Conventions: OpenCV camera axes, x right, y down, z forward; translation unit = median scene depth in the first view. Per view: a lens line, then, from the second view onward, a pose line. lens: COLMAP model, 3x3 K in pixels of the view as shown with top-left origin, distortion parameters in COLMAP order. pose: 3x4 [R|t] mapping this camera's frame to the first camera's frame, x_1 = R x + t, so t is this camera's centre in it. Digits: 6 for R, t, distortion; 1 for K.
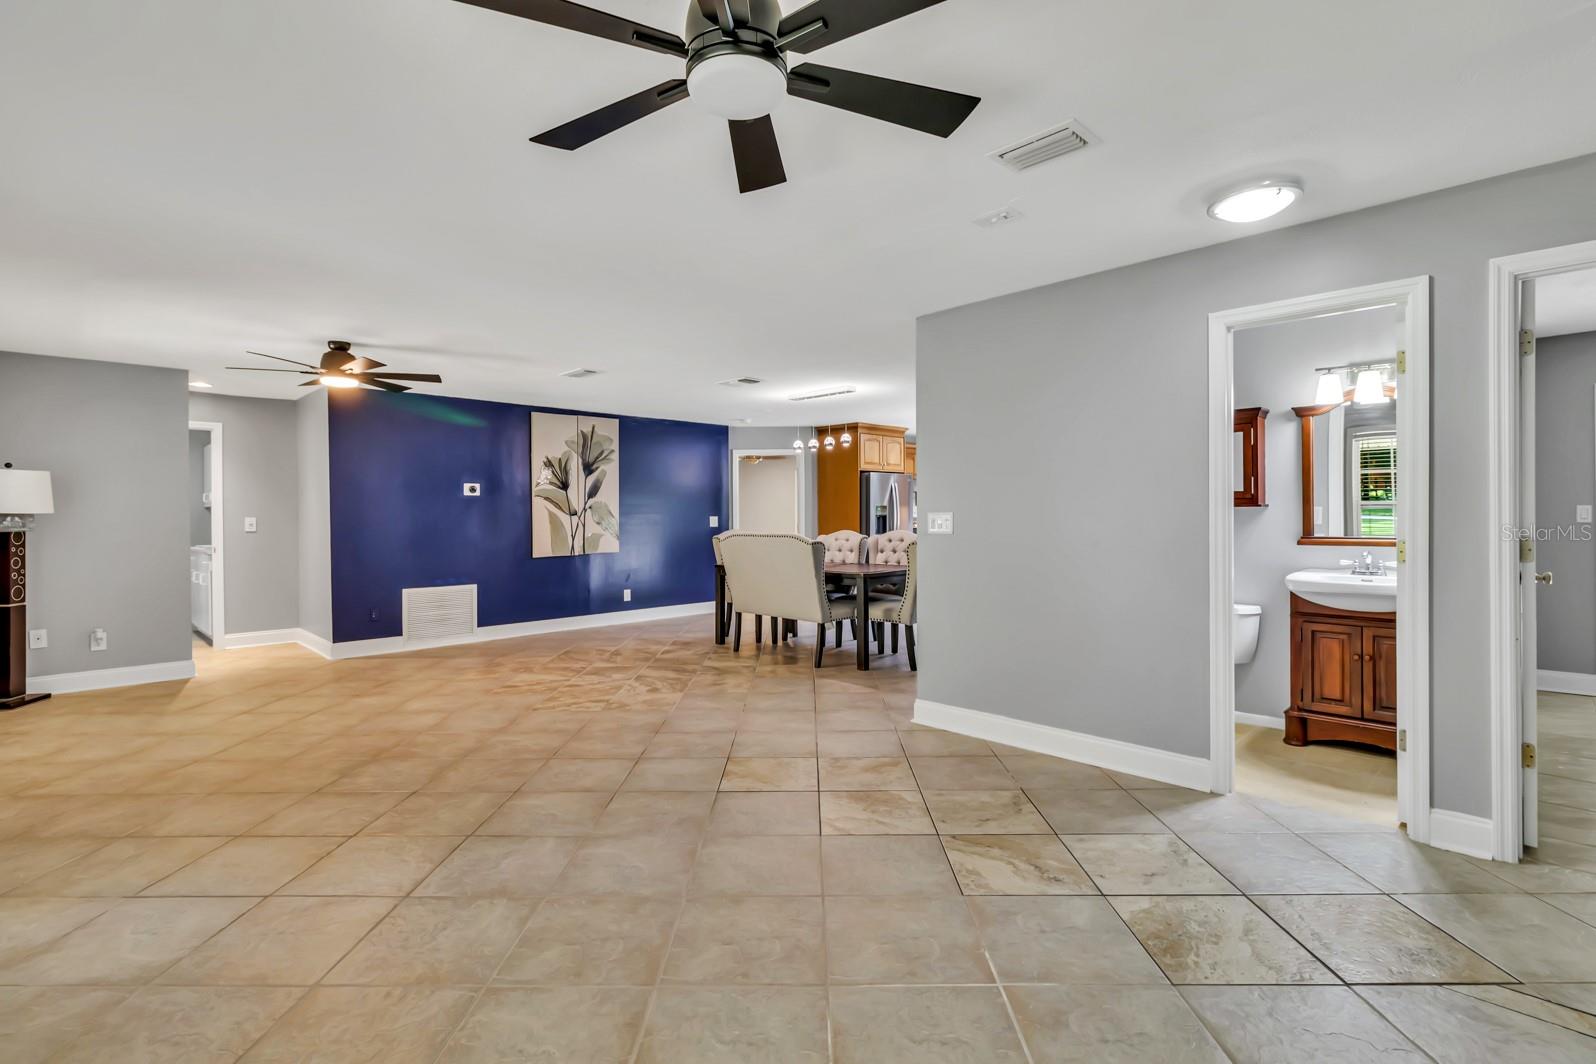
lens RADIAL K [[755.3, 0, 788.2], [0, 755.3, 518.0], [0, 0, 1]] dist [-0.001178, 0.000572]
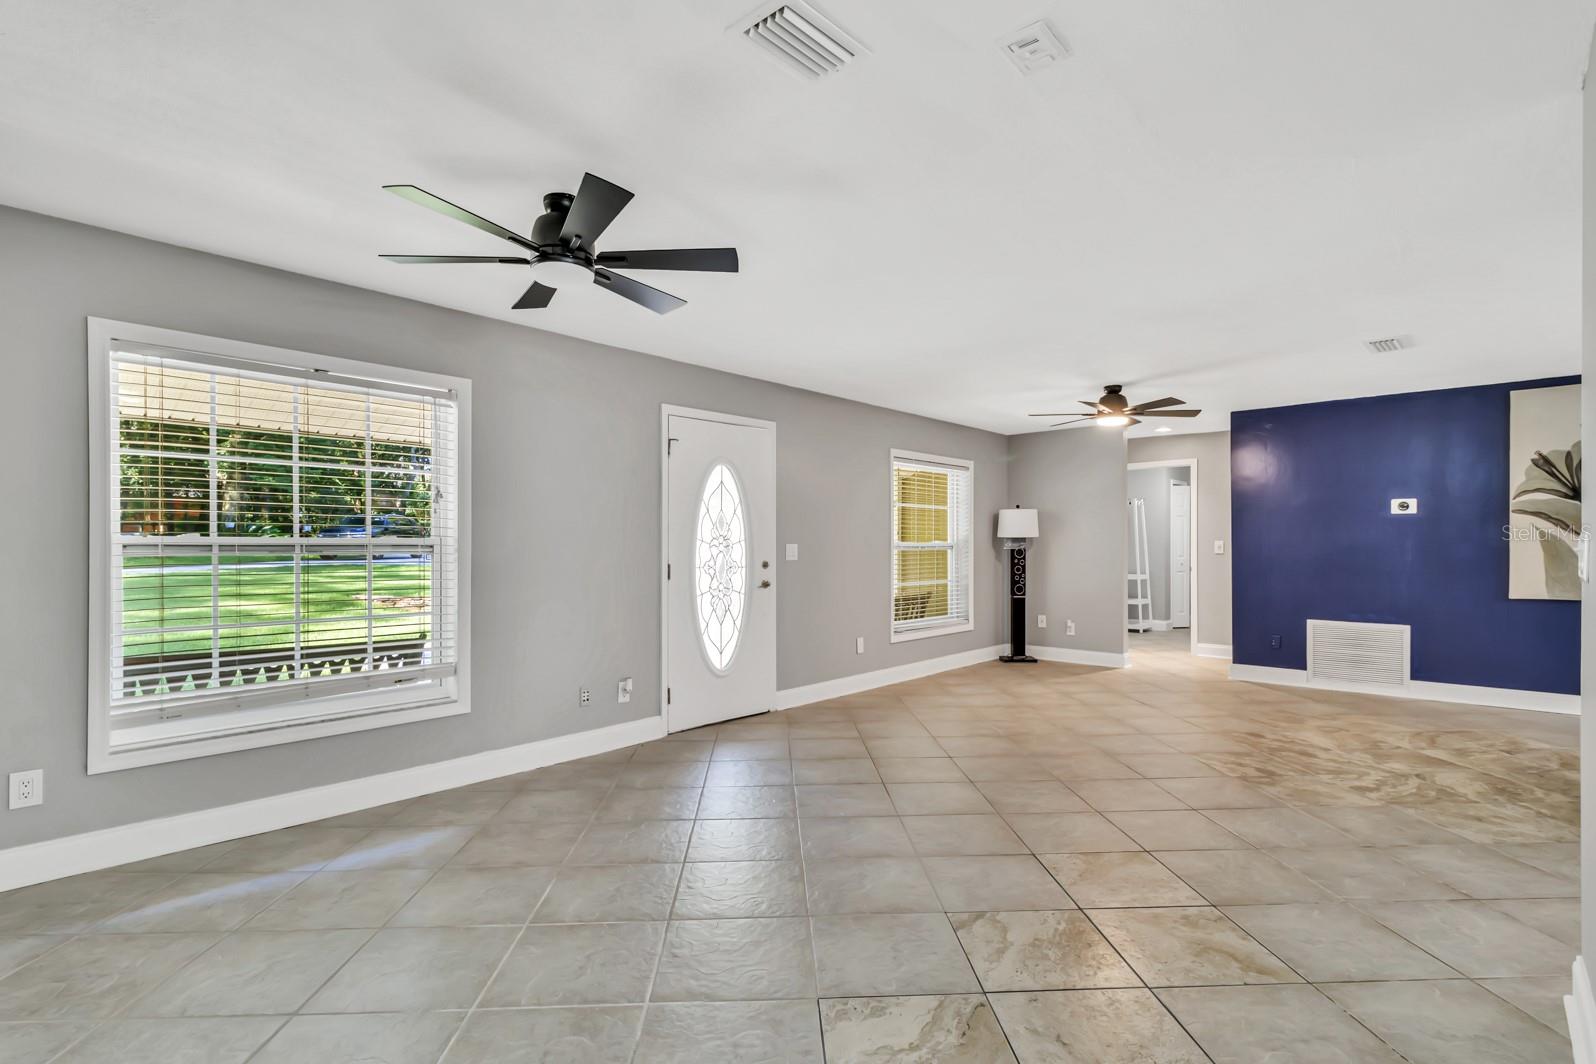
lens RADIAL K [[755.3, 0, 787.2], [0, 755.3, 542.2], [0, 0, 1]] dist [-0.001178, 0.000572]
pose [[0.054679, 0.003878, -0.998496, 0.345128], [-0.002411, 0.999990, 0.003751, -0.001054], [0.998501, 0.002202, 0.054688, 0.301384]]
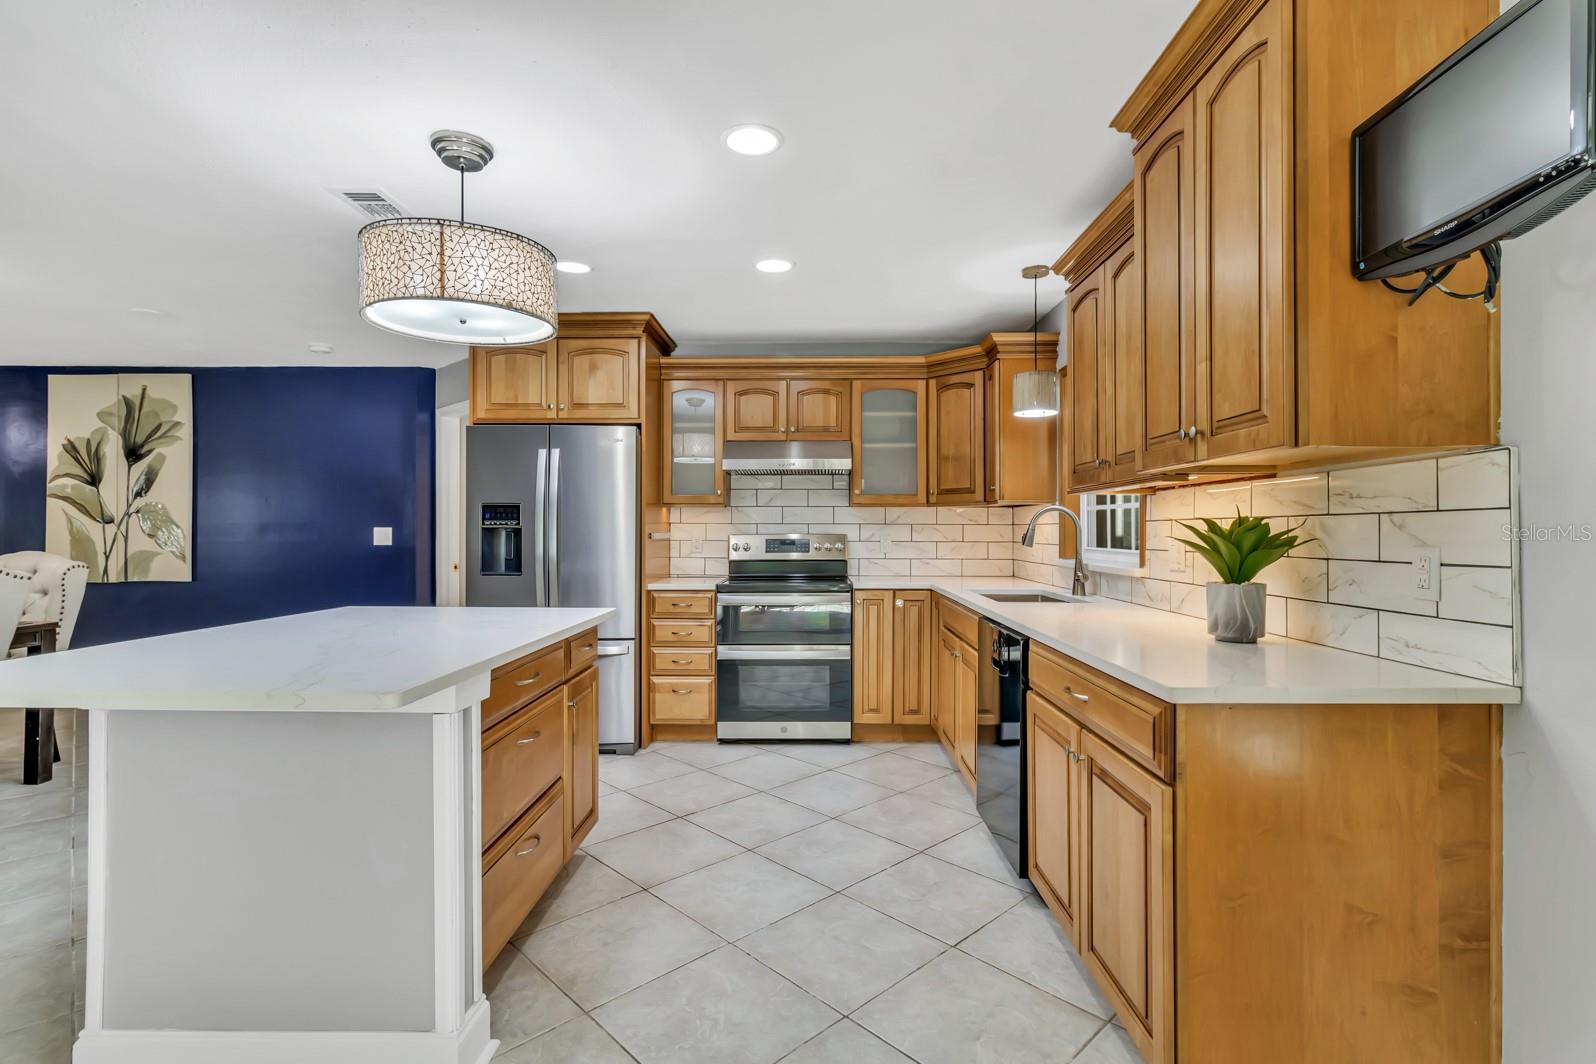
lens RADIAL K [[755.3, 0, 800.4], [0, 755.3, 529.0], [0, 0, 1]] dist [-0.001178, 0.000572]
pose [[0.695559, 0.012206, -0.718365, 0.682839], [-0.010239, 0.999923, 0.007077, -0.010231], [0.718396, 0.002433, 0.695630, 1.062094]]
